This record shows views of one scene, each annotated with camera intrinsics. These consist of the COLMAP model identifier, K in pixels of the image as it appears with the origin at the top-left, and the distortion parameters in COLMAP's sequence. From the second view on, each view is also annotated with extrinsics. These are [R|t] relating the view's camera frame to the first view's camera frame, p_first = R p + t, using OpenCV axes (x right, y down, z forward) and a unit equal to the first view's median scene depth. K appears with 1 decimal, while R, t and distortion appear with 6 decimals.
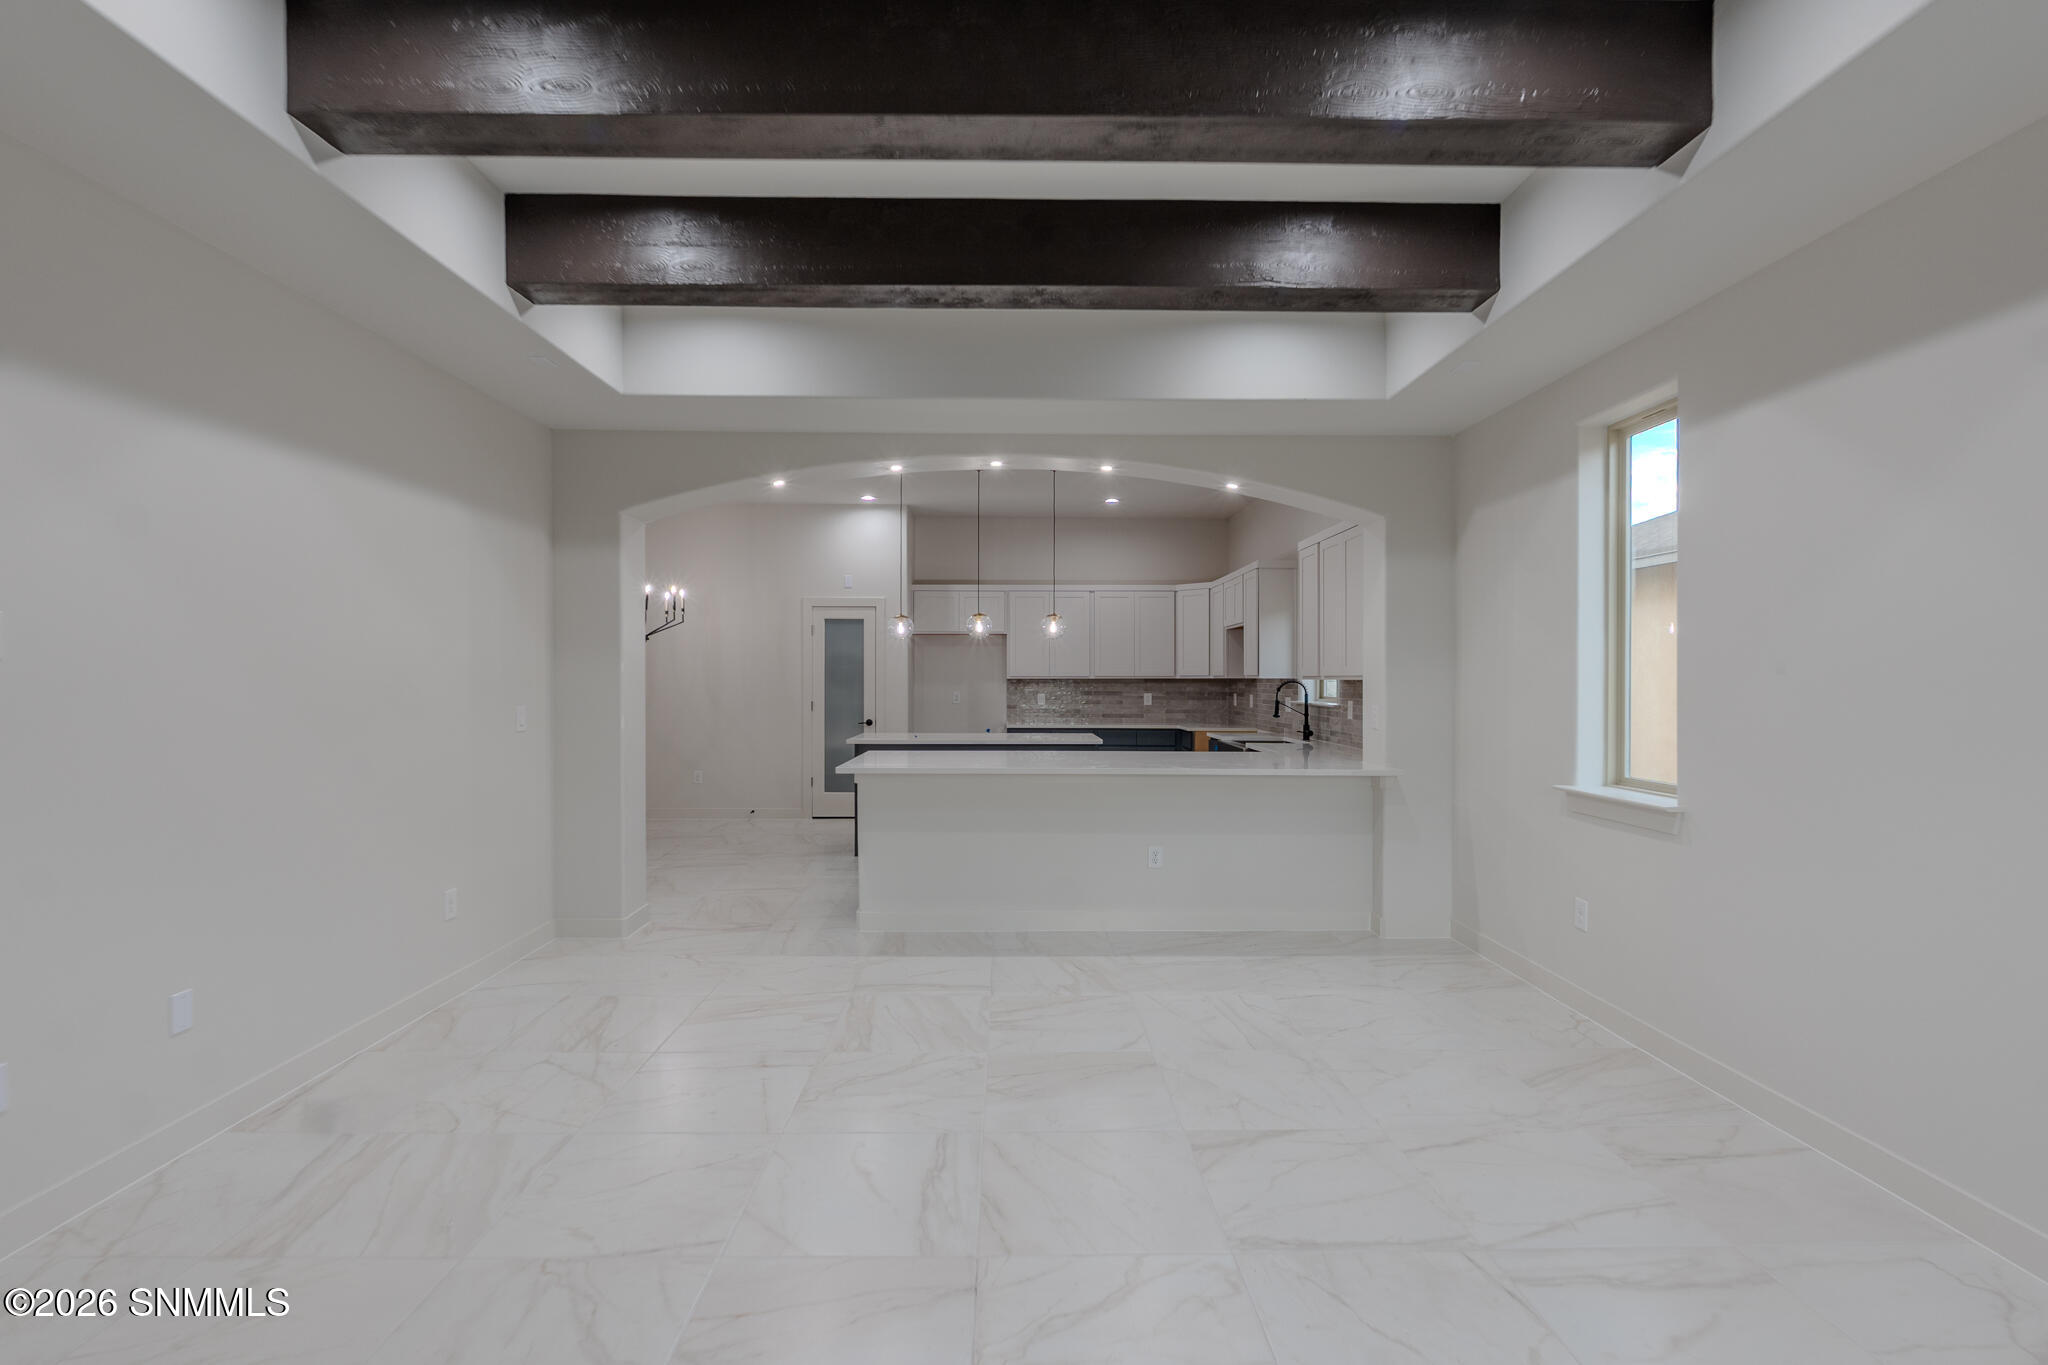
lens RADIAL K [[946.3, 0, 1024.0], [0, 946.3, 682.5], [0, 0, 1]] dist [0.001827, 0.000253]
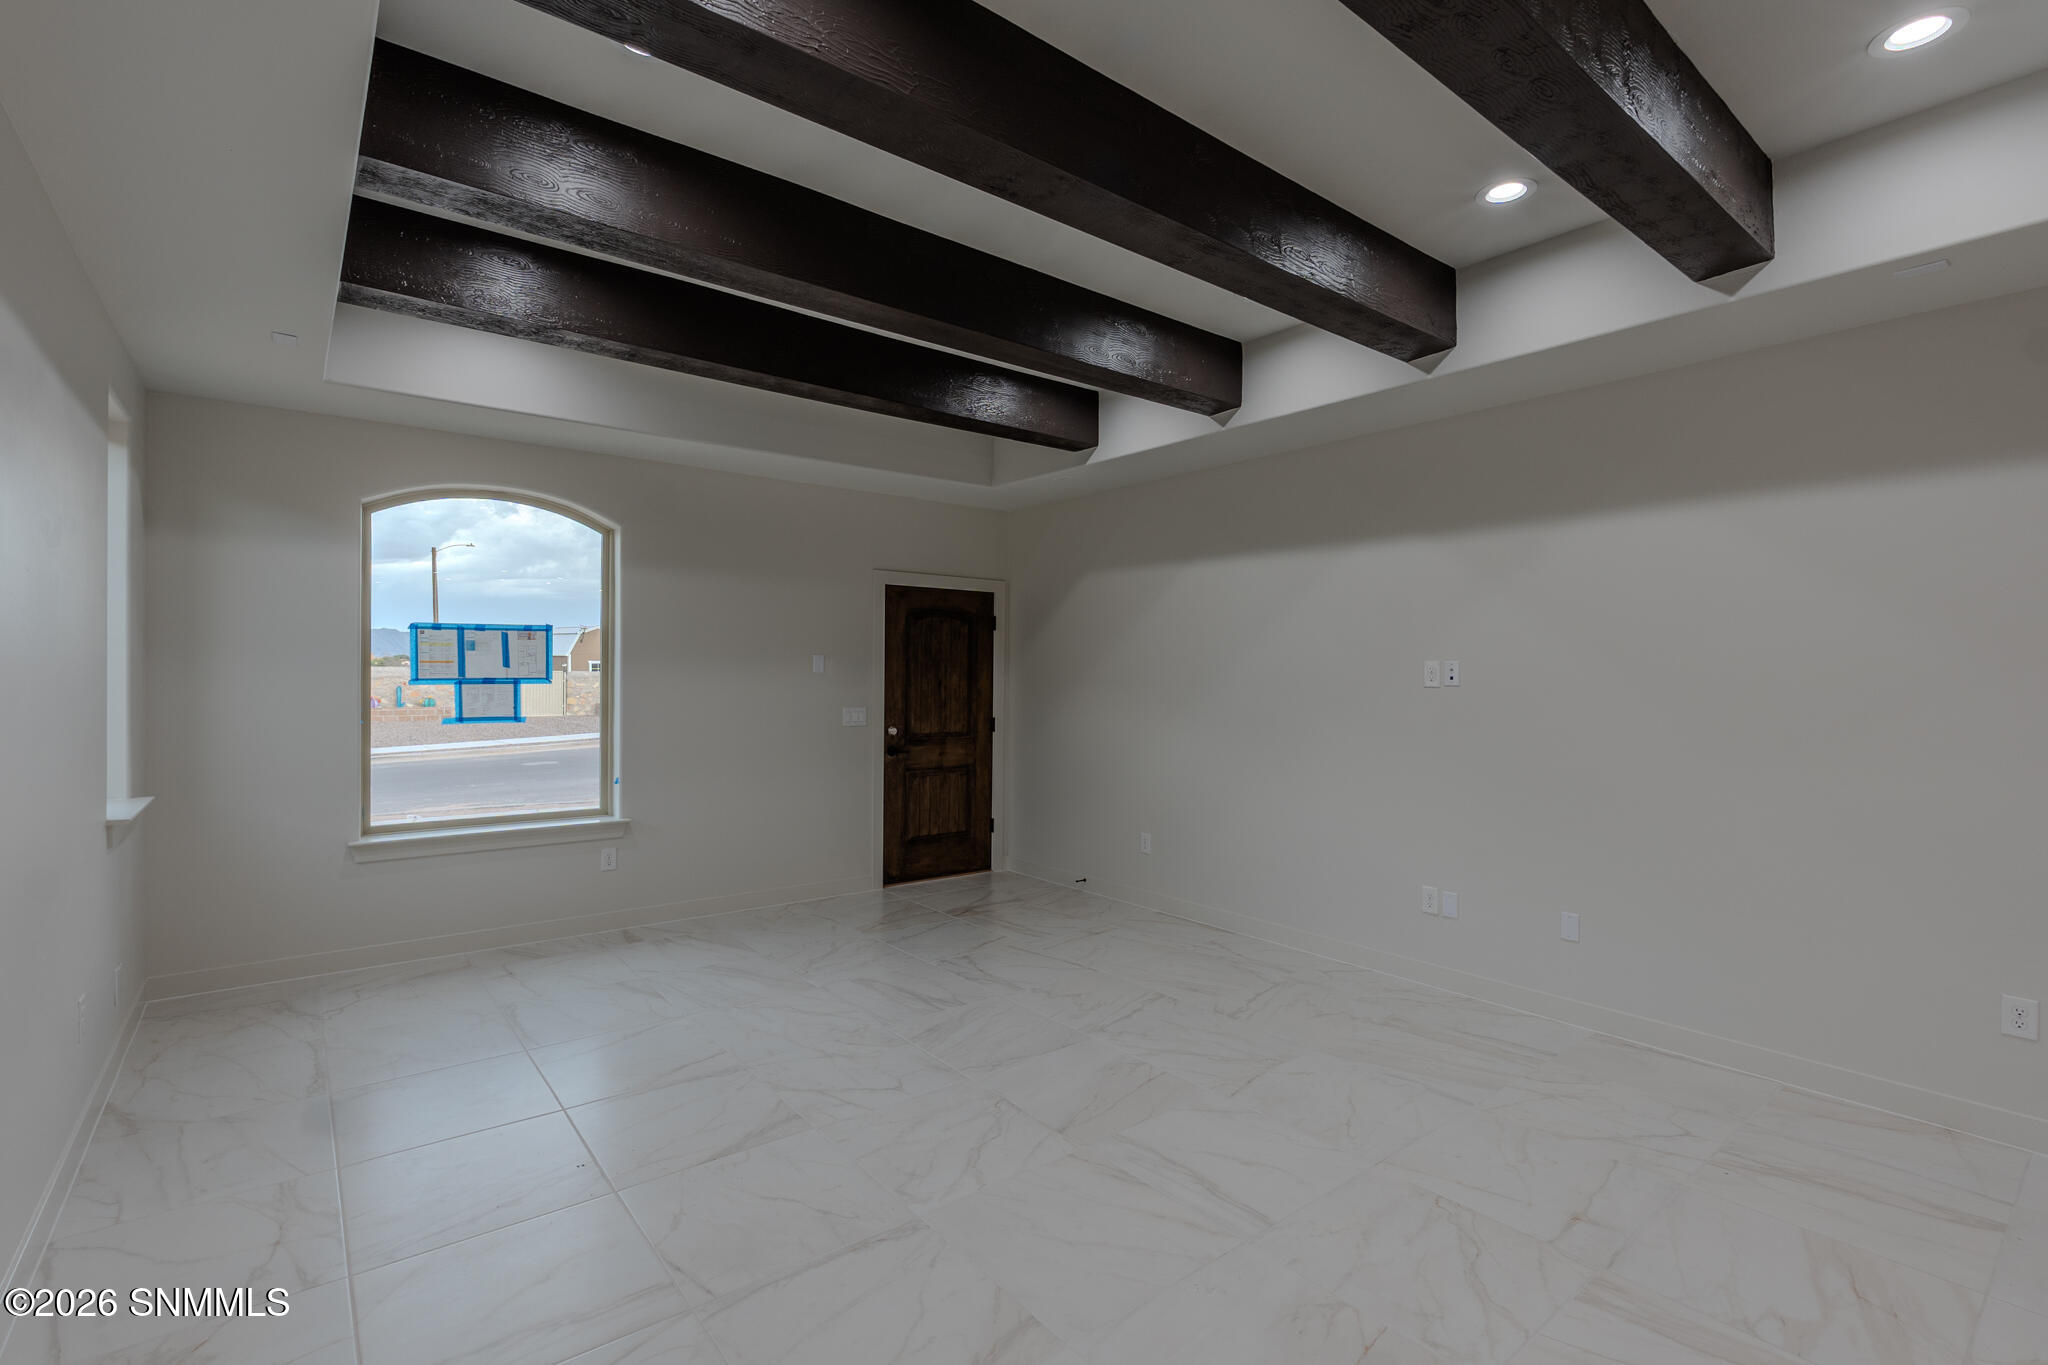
lens RADIAL K [[905.6, 0, 1024.0], [0, 905.6, 682.5], [0, 0, 1]] dist [-0.001901, -0.000161]
pose [[-0.793024, -0.006462, -0.609156, 0.241838], [-0.011814, 0.999919, 0.004773, -0.012137], [0.609075, 0.010982, -0.793036, 0.596383]]
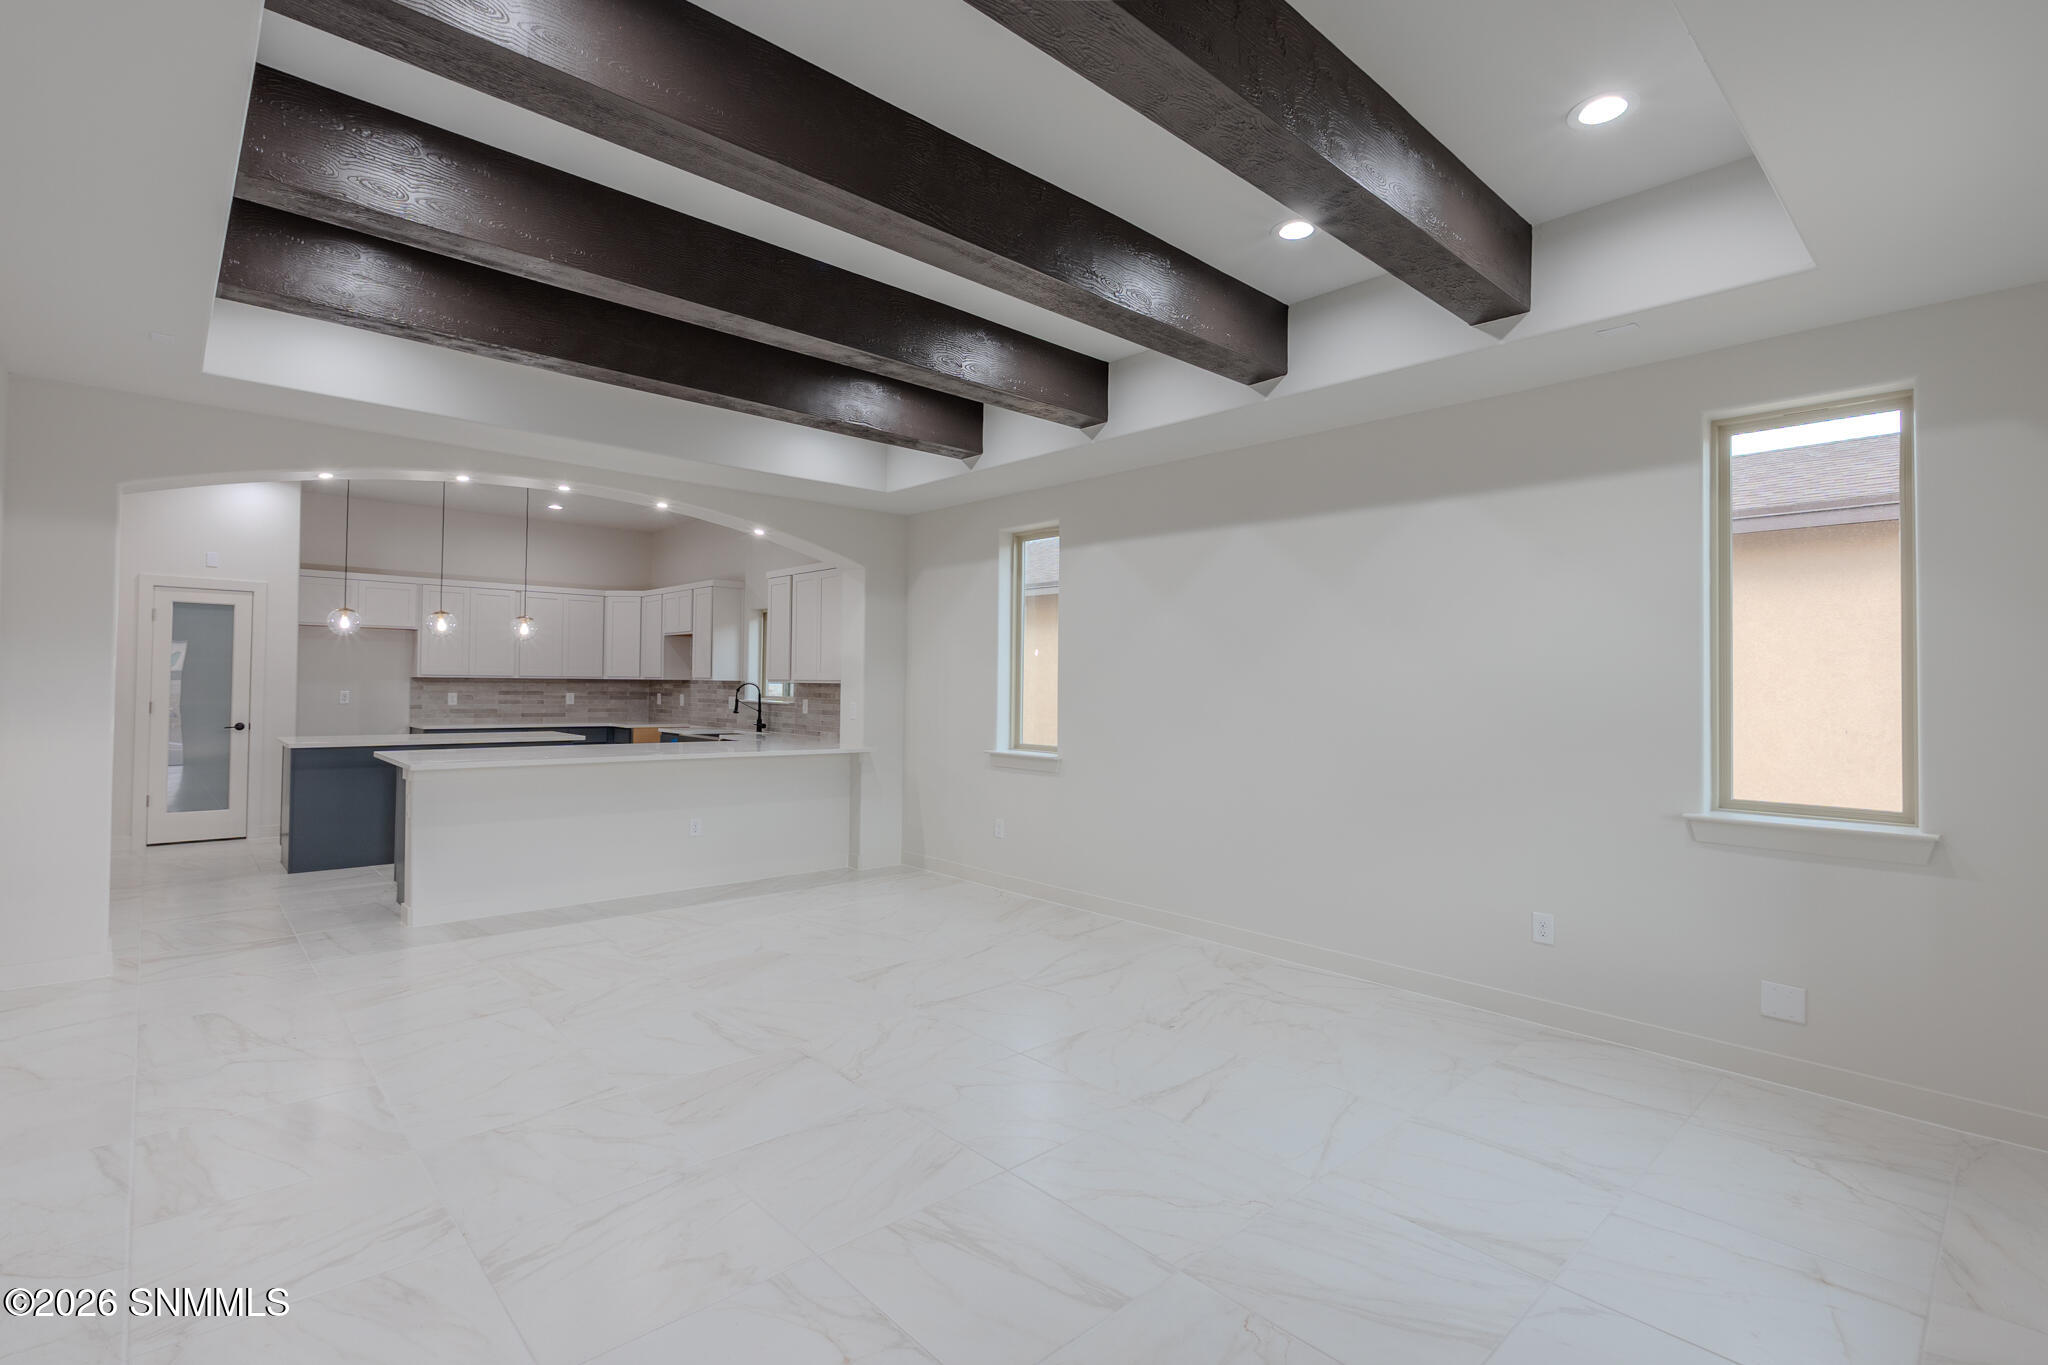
lens RADIAL K [[958.0, 0, 1024.0], [0, 958.0, 682.5], [0, 0, 1]] dist [0.001896, 0.000695]
pose [[0.746148, 0.009152, 0.665717, -0.257966], [-0.009565, 0.999950, -0.003027, -0.001968], [-0.665711, -0.004109, 0.746198, -0.142529]]
